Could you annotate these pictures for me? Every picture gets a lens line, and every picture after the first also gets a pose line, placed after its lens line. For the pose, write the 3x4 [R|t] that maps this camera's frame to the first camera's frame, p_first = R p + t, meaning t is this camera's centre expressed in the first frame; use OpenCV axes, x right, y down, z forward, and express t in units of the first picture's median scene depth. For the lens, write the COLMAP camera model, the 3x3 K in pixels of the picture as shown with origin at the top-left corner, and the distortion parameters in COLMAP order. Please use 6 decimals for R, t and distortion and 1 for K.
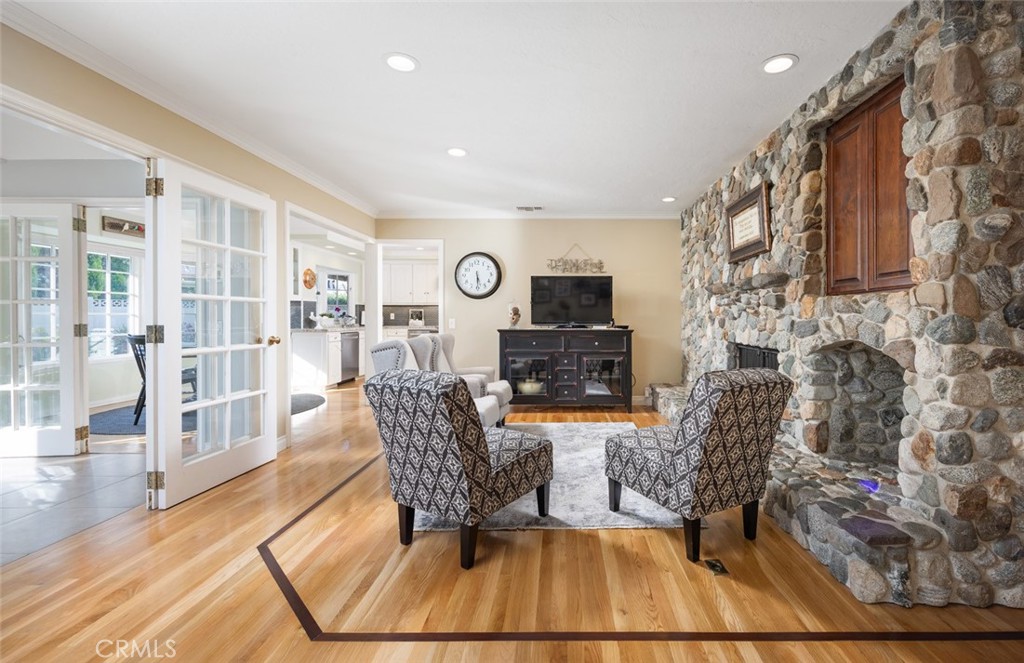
lens RADIAL K [[439.9, 0, 559.6], [0, 439.9, 323.9], [0, 0, 1]] dist [-0.002858, -0.000193]
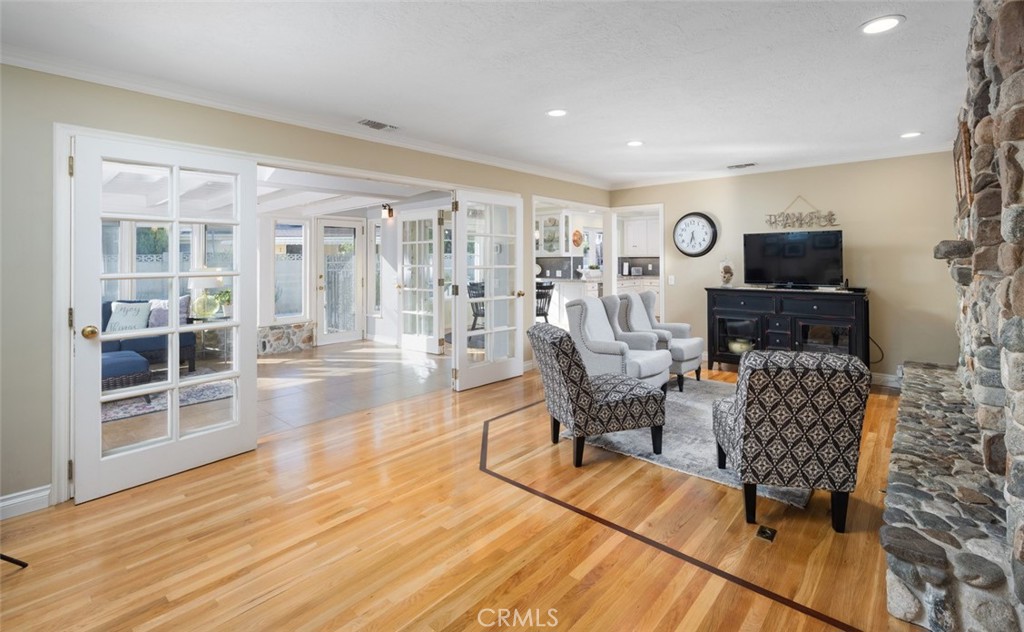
lens RADIAL K [[447.7, 0, 512.6], [0, 447.7, 259.4], [0, 0, 1]] dist [-0.002632, -0.000365]
pose [[0.737819, -0.010609, -0.674915, 0.274171], [-0.001485, 0.999849, -0.017340, -0.041497], [0.674996, 0.013796, 0.737692, -0.099399]]
